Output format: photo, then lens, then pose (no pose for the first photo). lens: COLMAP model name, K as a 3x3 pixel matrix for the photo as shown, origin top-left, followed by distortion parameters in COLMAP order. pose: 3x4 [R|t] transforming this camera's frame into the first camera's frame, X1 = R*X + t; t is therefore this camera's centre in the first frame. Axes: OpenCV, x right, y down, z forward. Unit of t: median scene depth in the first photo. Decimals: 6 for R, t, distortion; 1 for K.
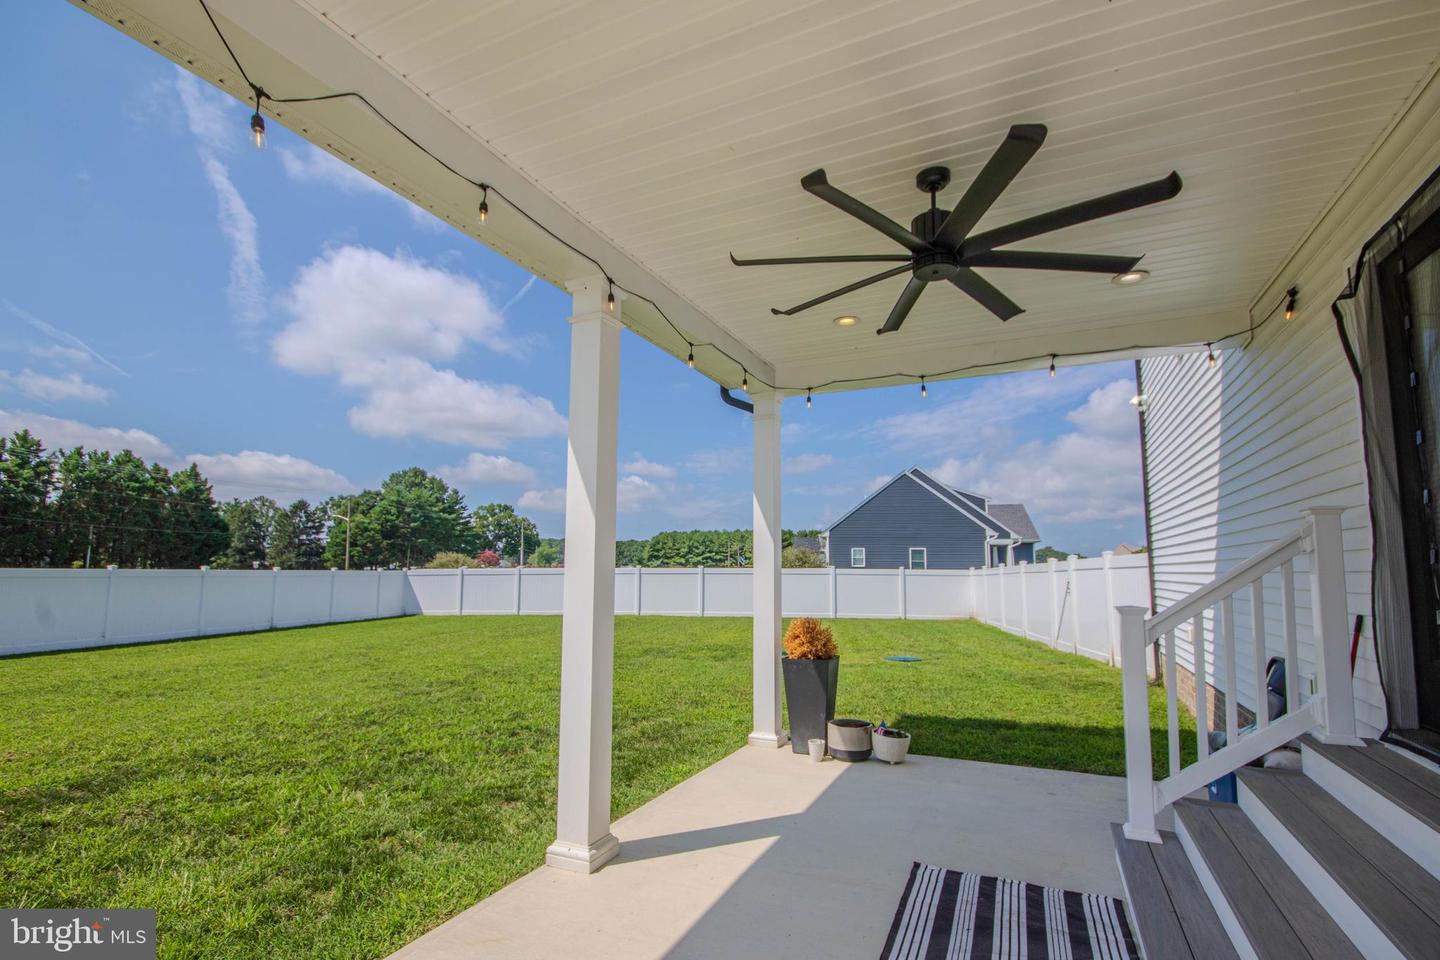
lens RADIAL K [[671.9, 0, 721.1], [0, 671.9, 499.9], [0, 0, 1]] dist [-0.001239, -0.000366]
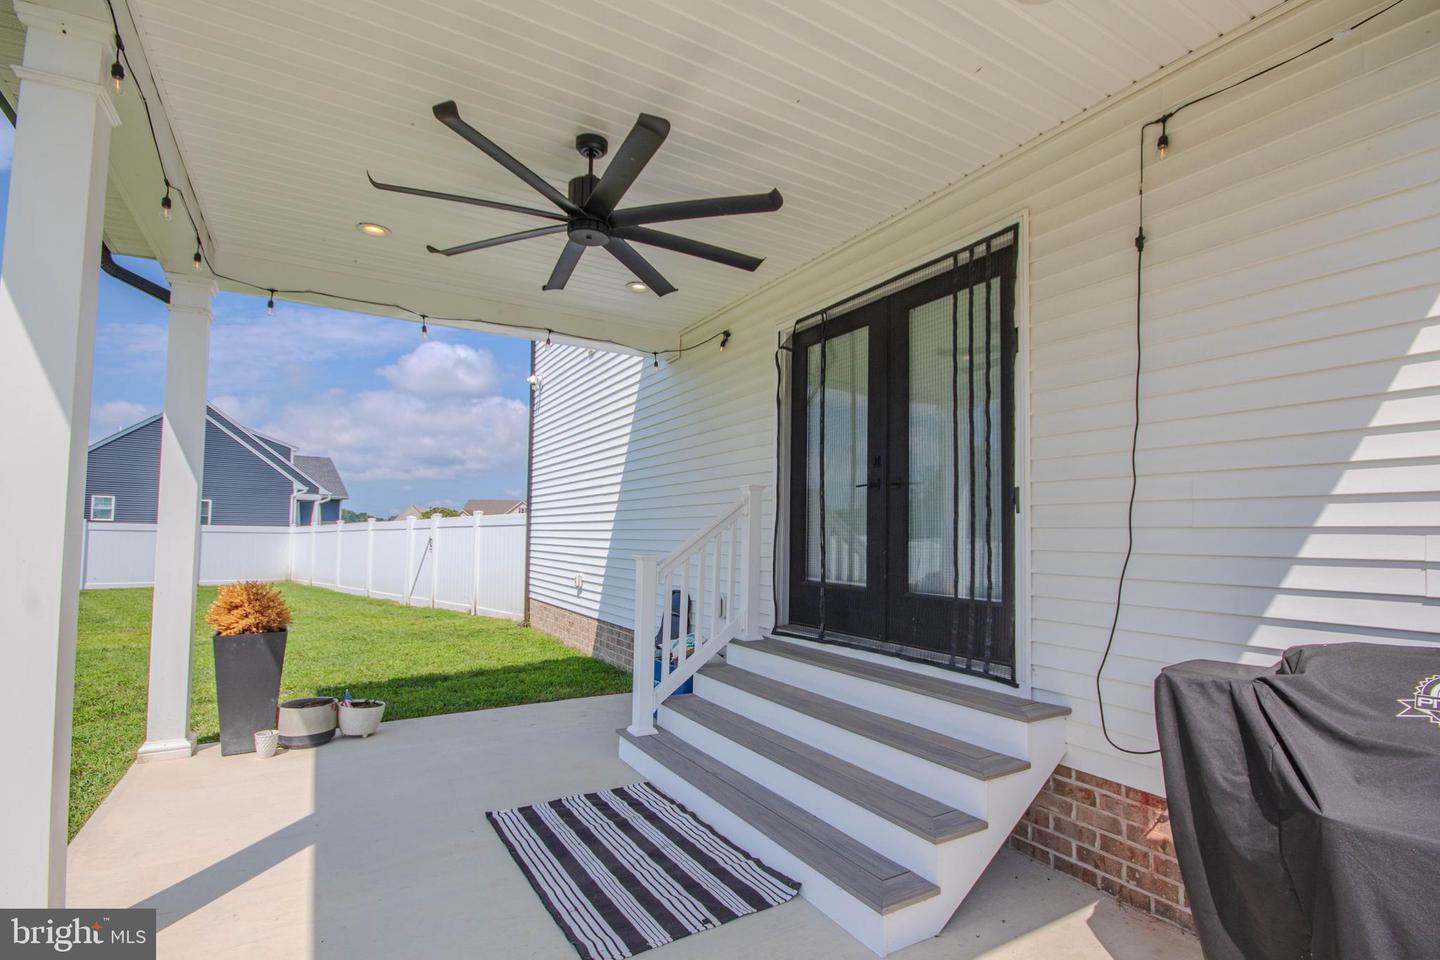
lens RADIAL K [[683.5, 0, 720.7], [0, 683.5, 503.2], [0, 0, 1]] dist [0.003461, 0.000236]
pose [[0.561734, 0.041793, 0.826262, -0.242270], [-0.096470, 0.995219, 0.015246, 0.019862], [-0.821674, -0.088274, 0.563080, 0.114456]]
